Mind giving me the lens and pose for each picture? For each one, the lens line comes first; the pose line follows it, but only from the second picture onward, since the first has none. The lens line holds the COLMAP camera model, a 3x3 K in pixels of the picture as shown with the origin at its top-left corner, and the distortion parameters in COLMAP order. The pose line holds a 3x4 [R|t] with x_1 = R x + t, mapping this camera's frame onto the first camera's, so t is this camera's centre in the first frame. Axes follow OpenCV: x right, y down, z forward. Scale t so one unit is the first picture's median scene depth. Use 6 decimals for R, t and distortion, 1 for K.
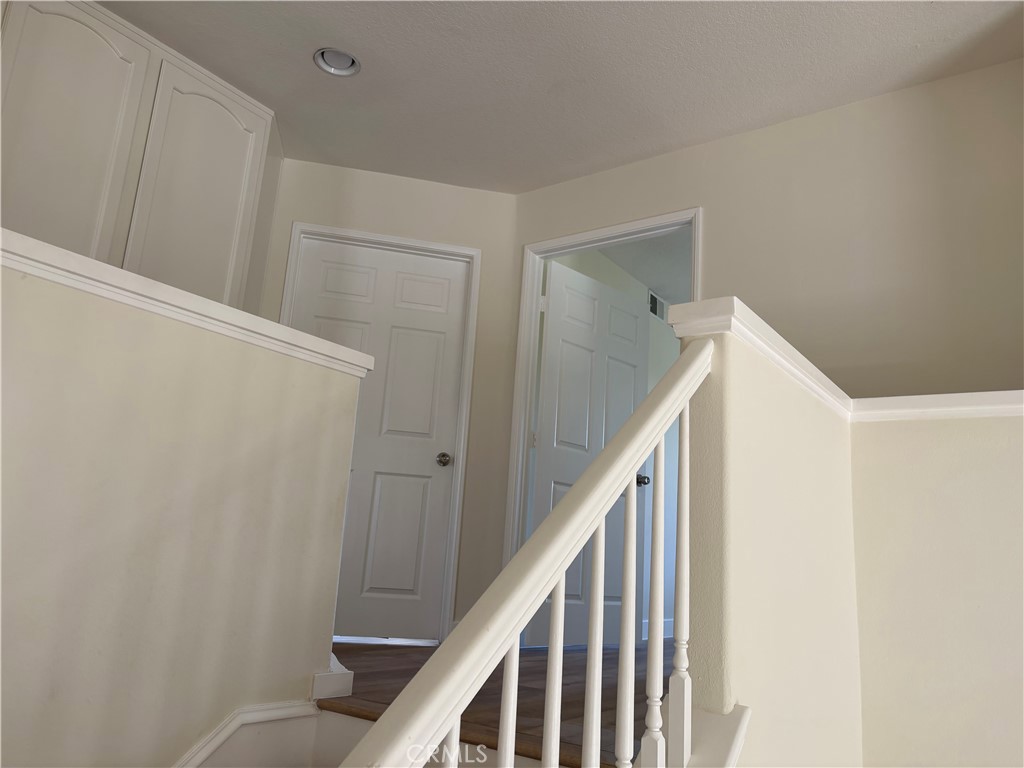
lens RADIAL K [[775.0, 0, 512.0], [0, 775.0, 384.0], [0, 0, 1]] dist [0.065084, -0.001897]
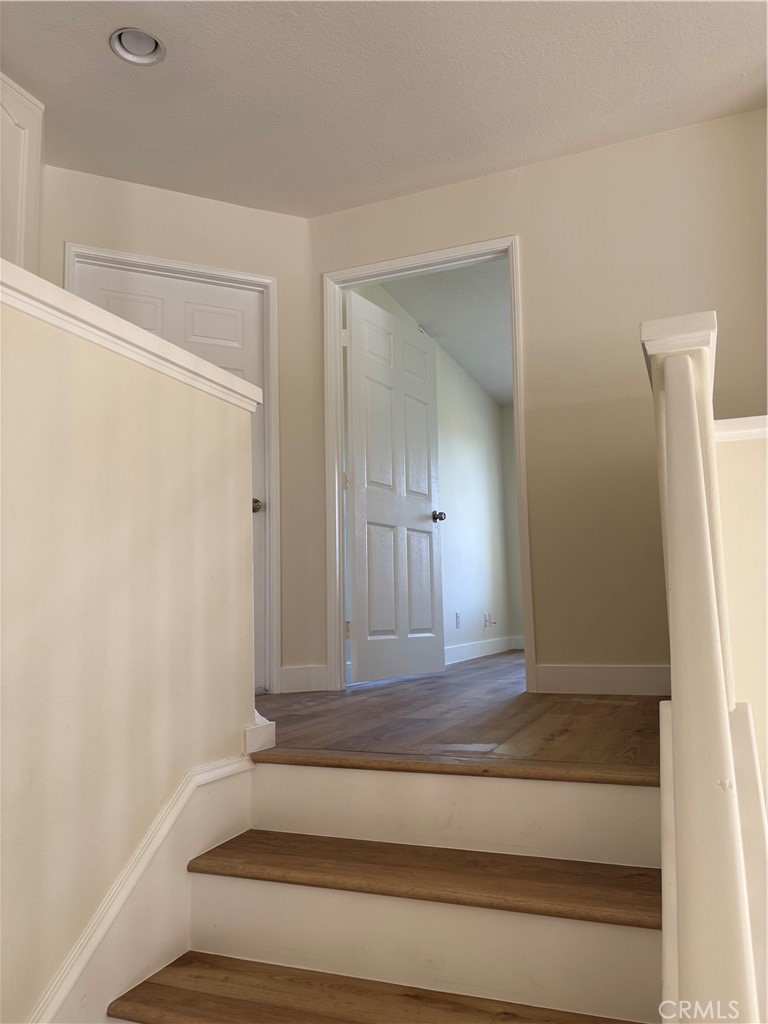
lens RADIAL K [[771.0, 0, 384.3], [0, 771.0, 532.0], [0, 0, 1]] dist [0.002232, -0.003695]
pose [[0.970643, -0.062607, 0.232232, -0.154259], [0.032306, 0.990716, 0.132055, 0.009705], [-0.238344, -0.120676, 0.963654, 0.051145]]
